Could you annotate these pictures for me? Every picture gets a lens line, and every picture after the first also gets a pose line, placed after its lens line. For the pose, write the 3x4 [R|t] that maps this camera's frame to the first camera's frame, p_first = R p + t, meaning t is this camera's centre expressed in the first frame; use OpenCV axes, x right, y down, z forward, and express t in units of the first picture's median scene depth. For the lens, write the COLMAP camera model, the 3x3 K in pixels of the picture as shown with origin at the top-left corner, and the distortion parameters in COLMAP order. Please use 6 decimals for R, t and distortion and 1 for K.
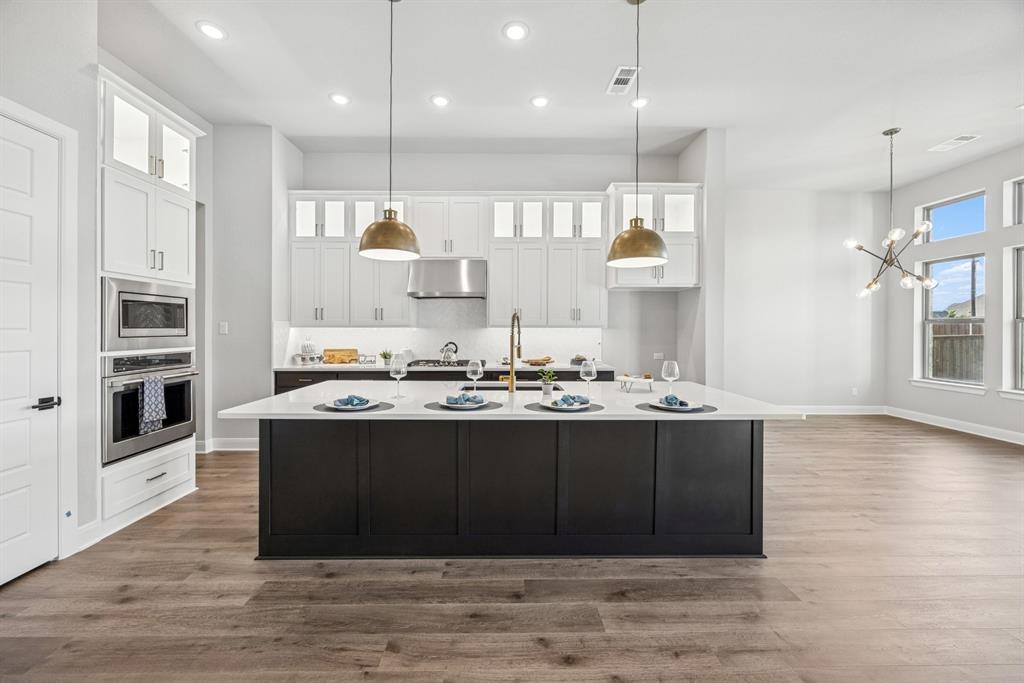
lens RADIAL K [[395.7, 0, 509.3], [0, 395.7, 330.4], [0, 0, 1]] dist [-0.001965, 0.000155]
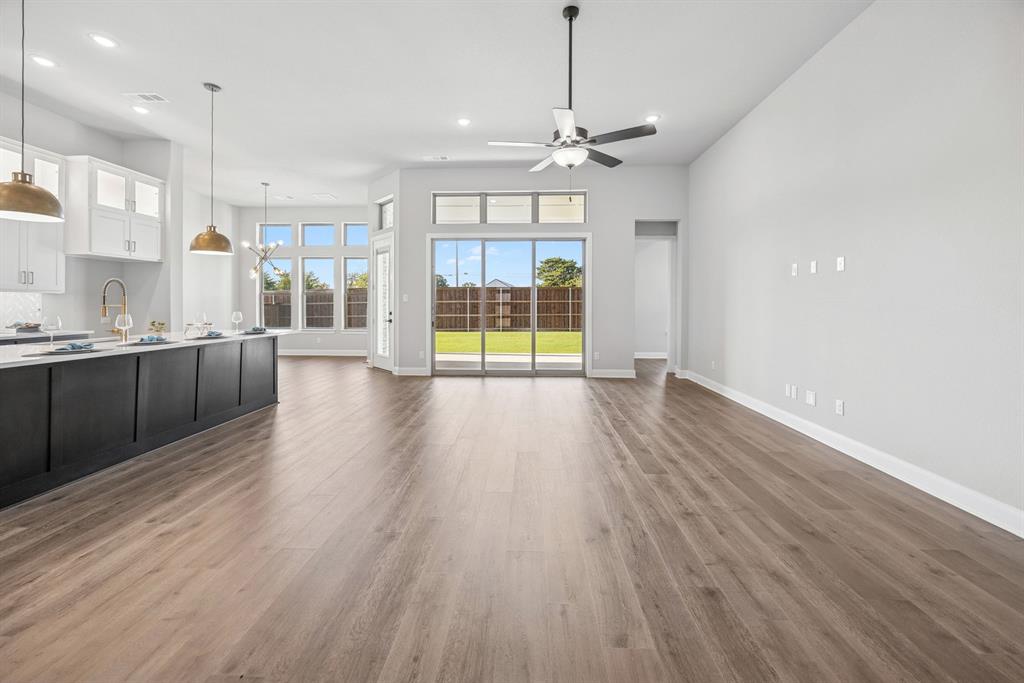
lens RADIAL K [[404.5, 0, 512.8], [0, 404.5, 305.9], [0, 0, 1]] dist [-0.000691, -0.000165]
pose [[0.061863, -0.008587, 0.998048, -0.725195], [0.002698, 0.999961, 0.008436, 0.022055], [-0.998081, 0.002171, 0.061884, -0.192792]]
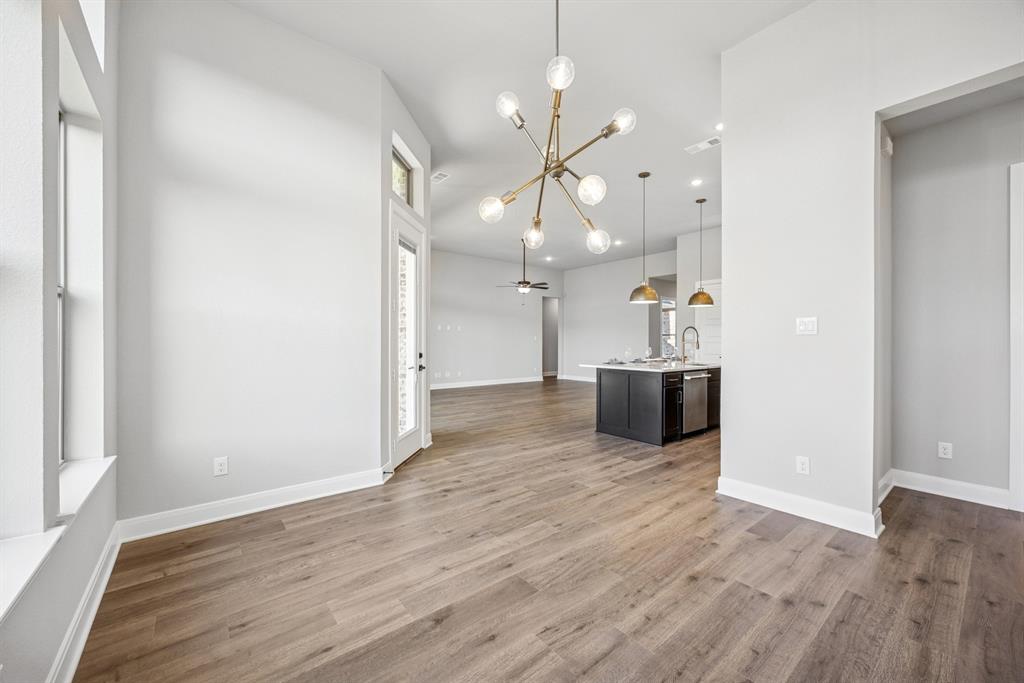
lens RADIAL K [[394.3, 0, 512.0], [0, 394.3, 341.5], [0, 0, 1]] dist [-0.001120, -0.000025]
pose [[-0.793113, -0.005776, -0.609048, 1.235281], [-0.007204, 0.999974, -0.000101, 0.026632], [0.609032, 0.004308, -0.793134, 1.280578]]
